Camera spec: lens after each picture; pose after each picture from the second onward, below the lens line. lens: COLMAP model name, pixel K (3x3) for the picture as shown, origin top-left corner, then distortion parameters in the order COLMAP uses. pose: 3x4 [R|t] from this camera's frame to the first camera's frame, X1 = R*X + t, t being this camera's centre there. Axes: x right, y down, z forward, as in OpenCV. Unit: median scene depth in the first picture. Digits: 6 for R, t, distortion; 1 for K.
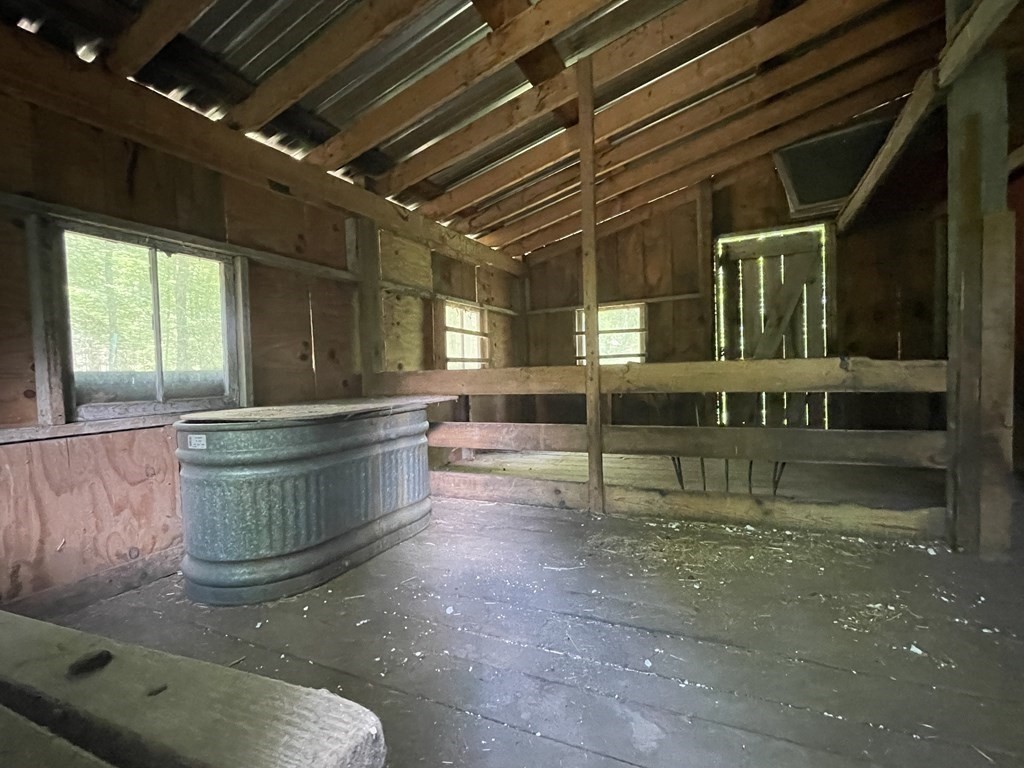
lens RADIAL K [[472.6, 0, 511.8], [0, 472.6, 383.6], [0, 0, 1]] dist [0.000753, 0.001160]
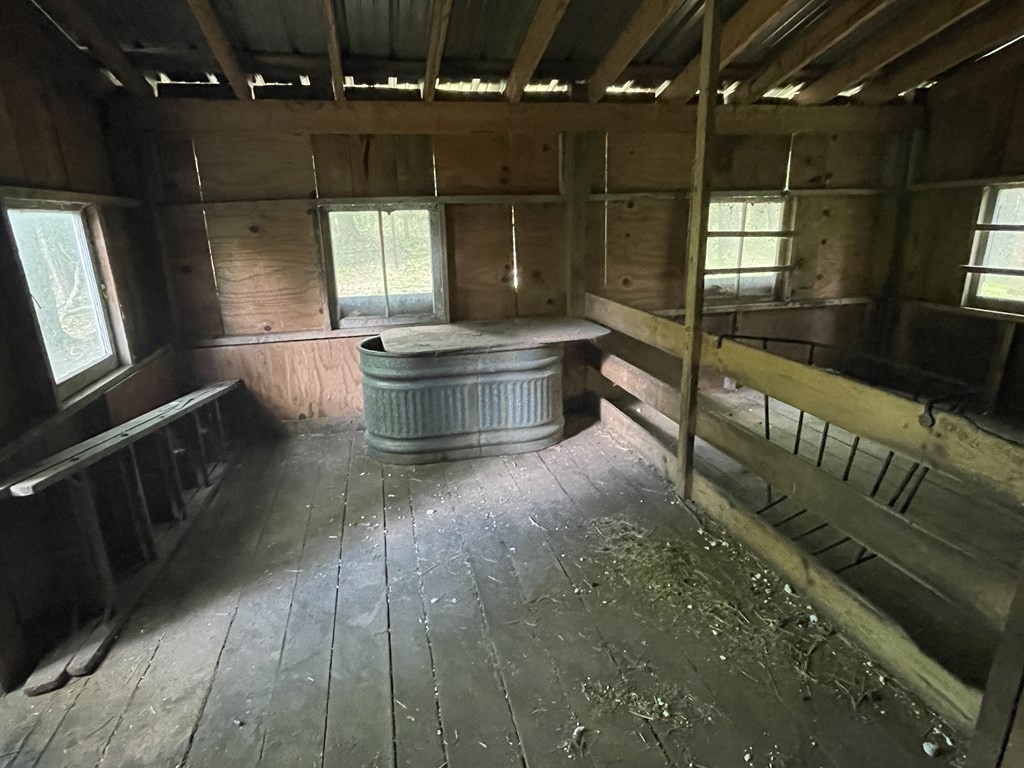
lens RADIAL K [[571.5, 0, 511.8], [0, 571.5, 386.7], [0, 0, 1]] dist [0.001062, 0.002880]
pose [[0.621408, 0.233366, -0.747926, 0.888380], [-0.019996, 0.959024, 0.282619, -0.263324], [0.783232, -0.160667, 0.600611, 0.179501]]
